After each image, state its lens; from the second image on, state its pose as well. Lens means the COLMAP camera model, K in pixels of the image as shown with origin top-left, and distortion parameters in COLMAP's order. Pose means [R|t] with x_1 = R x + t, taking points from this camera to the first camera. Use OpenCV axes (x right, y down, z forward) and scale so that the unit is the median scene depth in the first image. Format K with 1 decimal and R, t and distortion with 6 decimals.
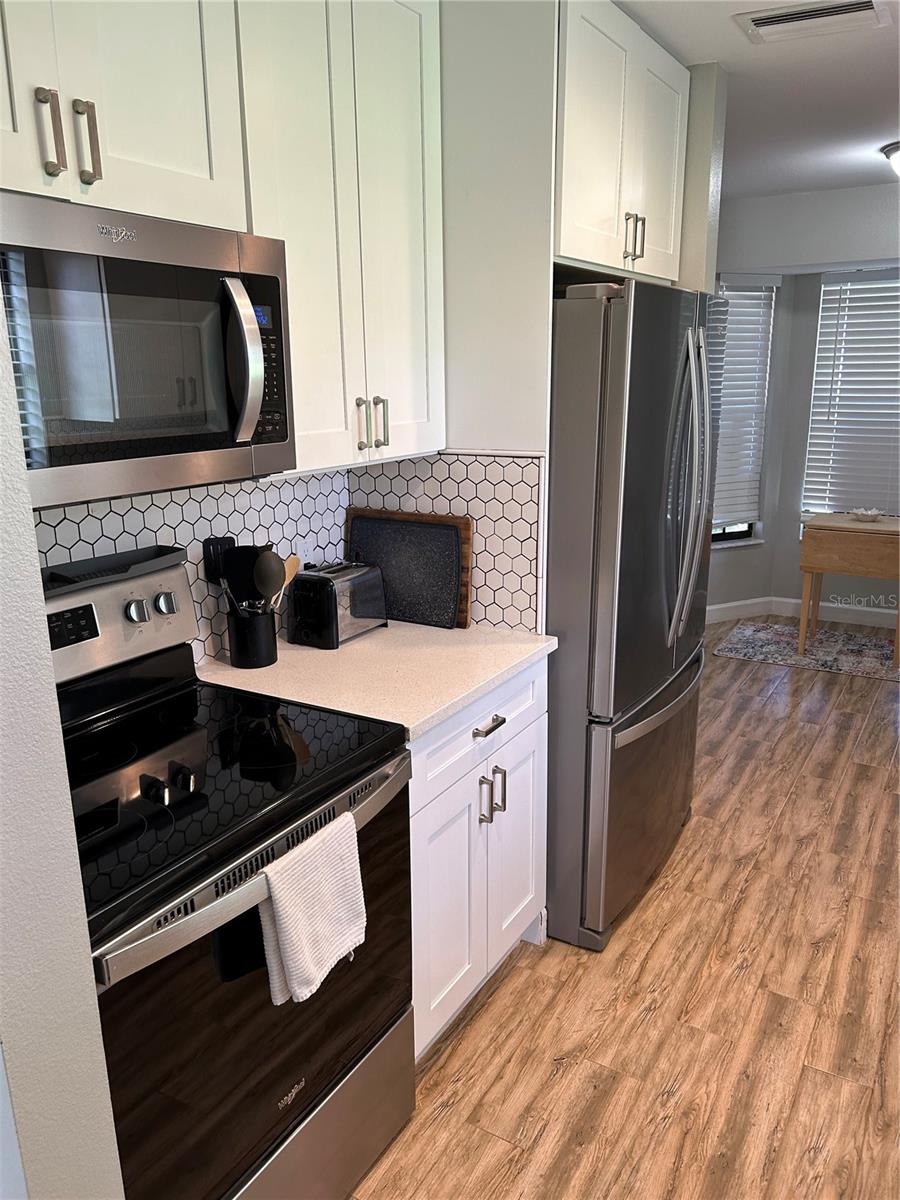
lens RADIAL K [[913.6, 0, 450.0], [0, 913.6, 600.0], [0, 0, 1]] dist [0.015678, -0.000095]
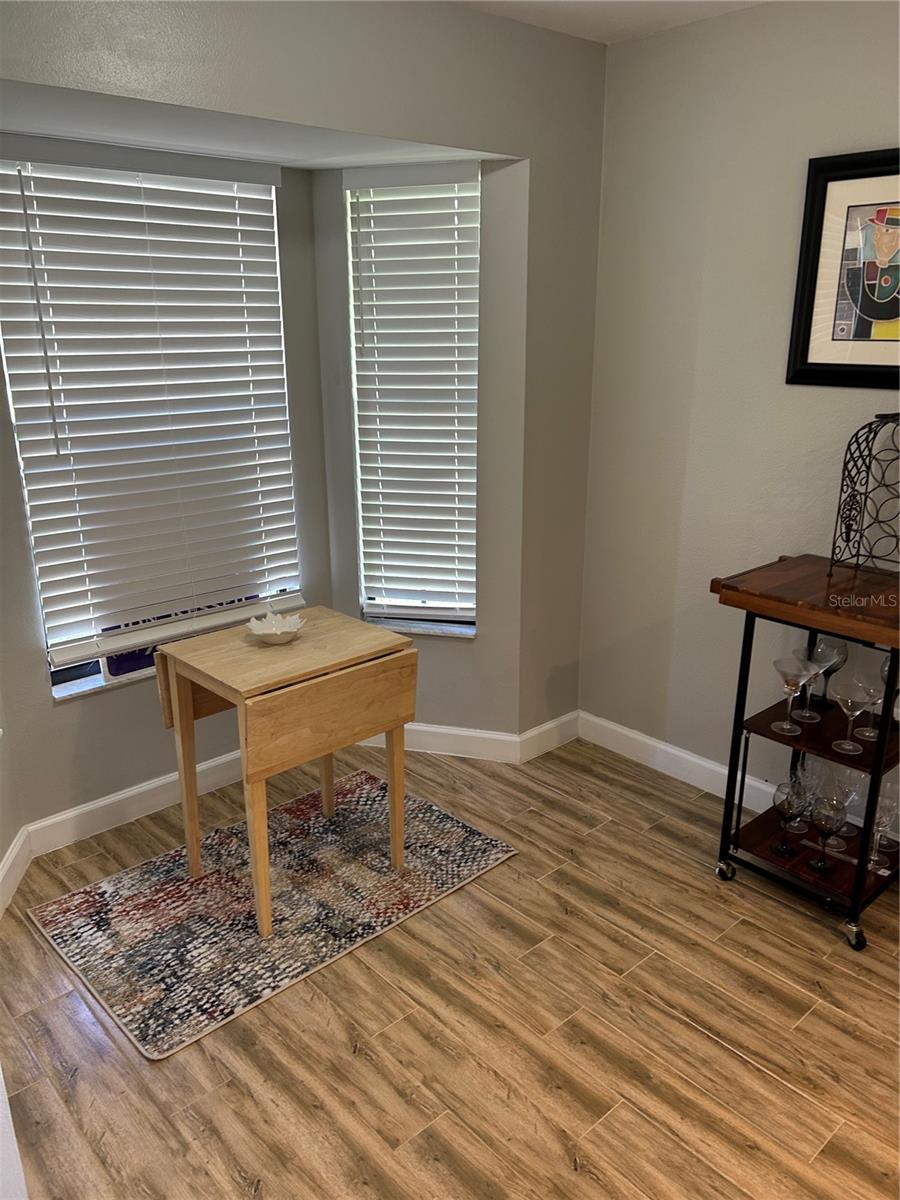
lens RADIAL K [[913.6, 0, 450.0], [0, 913.6, 600.0], [0, 0, 1]] dist [0.015678, -0.000095]
pose [[0.285210, -0.280871, 0.916388, 0.006595], [0.234309, 0.947522, 0.217489, -0.189363], [-0.929384, 0.152688, 0.336053, 0.686340]]
